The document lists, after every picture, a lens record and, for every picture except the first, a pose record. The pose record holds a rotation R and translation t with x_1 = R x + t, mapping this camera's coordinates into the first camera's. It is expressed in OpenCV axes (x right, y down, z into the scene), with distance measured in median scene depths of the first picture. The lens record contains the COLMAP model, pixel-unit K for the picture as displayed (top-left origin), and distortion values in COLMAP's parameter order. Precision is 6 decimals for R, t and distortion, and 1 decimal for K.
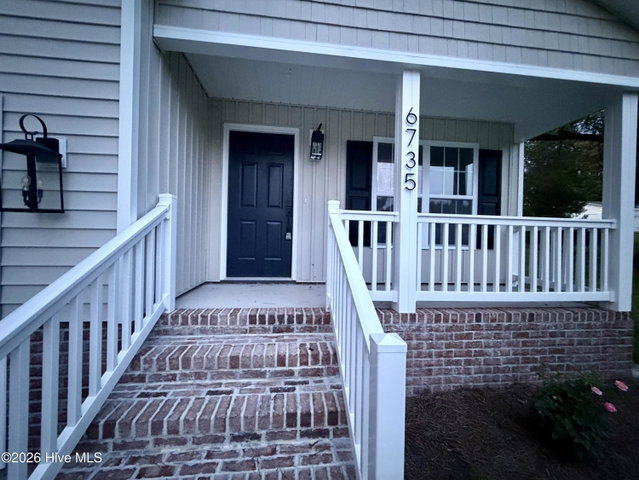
lens RADIAL K [[255.4, 0, 319.5], [0, 255.4, 240.0], [0, 0, 1]] dist [-0.000059, 0.000312]
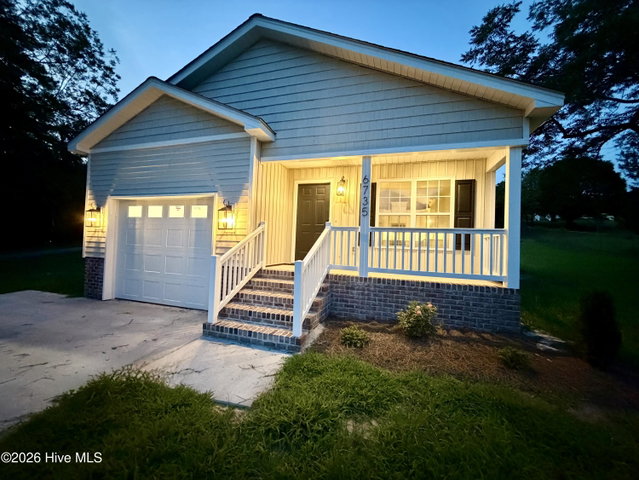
lens RADIAL K [[255.4, 0, 319.5], [0, 255.4, 240.0], [0, 0, 1]] dist [-0.000059, 0.000312]
pose [[0.914371, 0.006131, -0.404831, 0.798413], [-0.022047, 0.999156, -0.034664, 0.071584], [0.404276, 0.040621, 0.913734, -0.917998]]
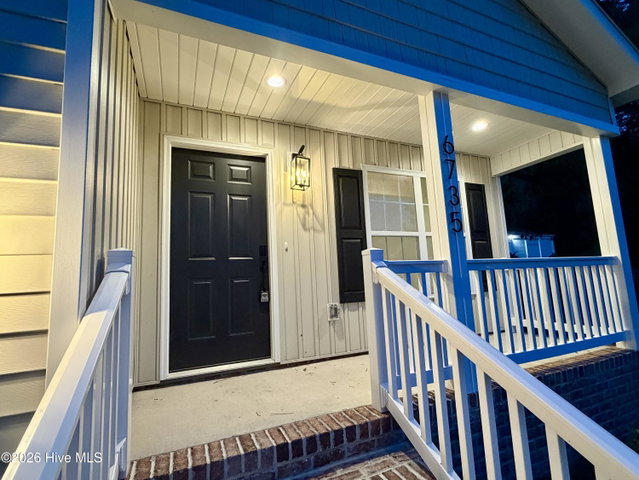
lens RADIAL K [[315.0, 0, 319.5], [0, 315.0, 240.0], [0, 0, 1]] dist [-0.000858, -0.000435]
pose [[0.950314, -0.026776, 0.310141, -0.343736], [0.069239, 0.989518, -0.126728, -0.070633], [-0.303497, 0.141905, 0.942206, 0.182421]]
